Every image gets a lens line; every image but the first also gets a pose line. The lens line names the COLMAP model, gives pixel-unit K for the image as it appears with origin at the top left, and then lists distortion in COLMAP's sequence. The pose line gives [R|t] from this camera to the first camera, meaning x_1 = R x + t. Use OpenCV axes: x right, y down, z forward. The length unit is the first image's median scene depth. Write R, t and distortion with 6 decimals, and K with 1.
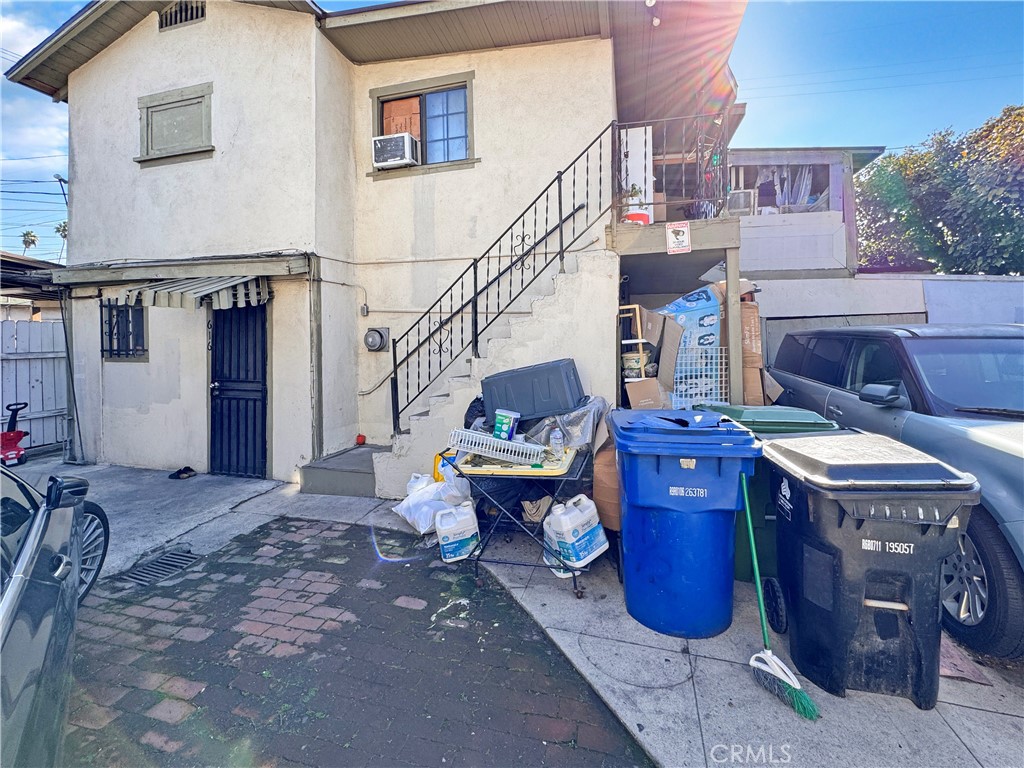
lens RADIAL K [[426.3, 0, 510.0], [0, 426.3, 372.1], [0, 0, 1]] dist [-0.000267, -0.000095]
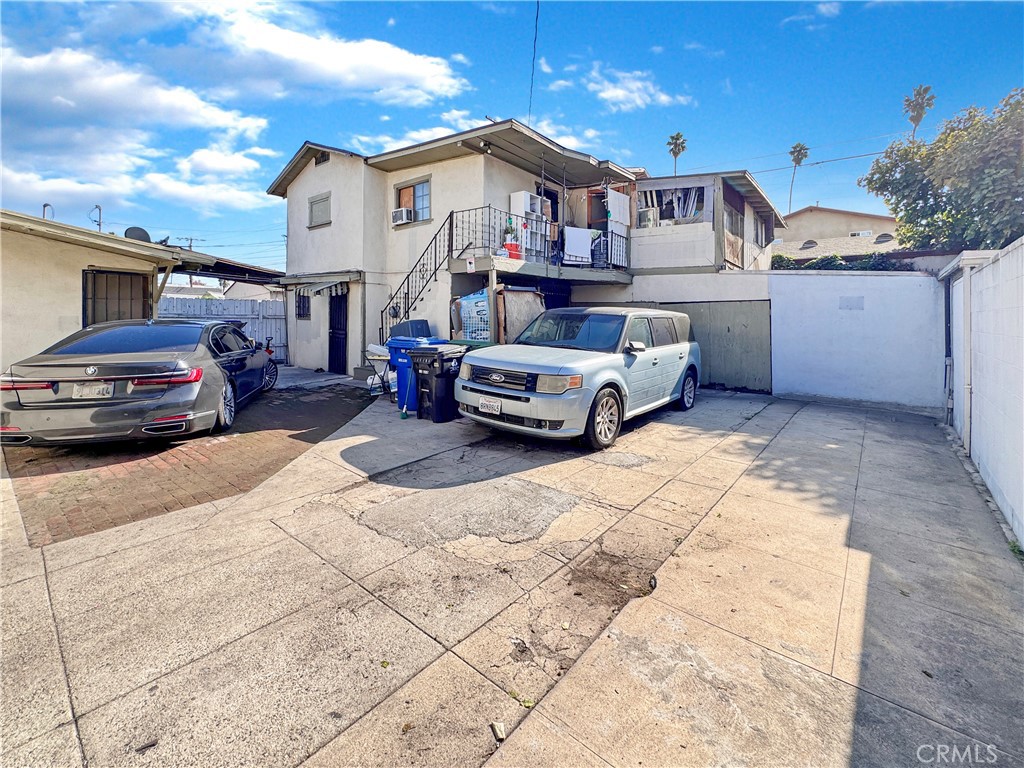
lens RADIAL K [[426.8, 0, 512.0], [0, 426.8, 384.0], [0, 0, 1]] dist [-0.000719, -0.000058]
pose [[0.919227, 0.084266, -0.384604, 1.044653], [-0.056801, 0.994992, 0.082244, 0.069002], [0.389609, -0.053755, 0.919410, -0.679304]]
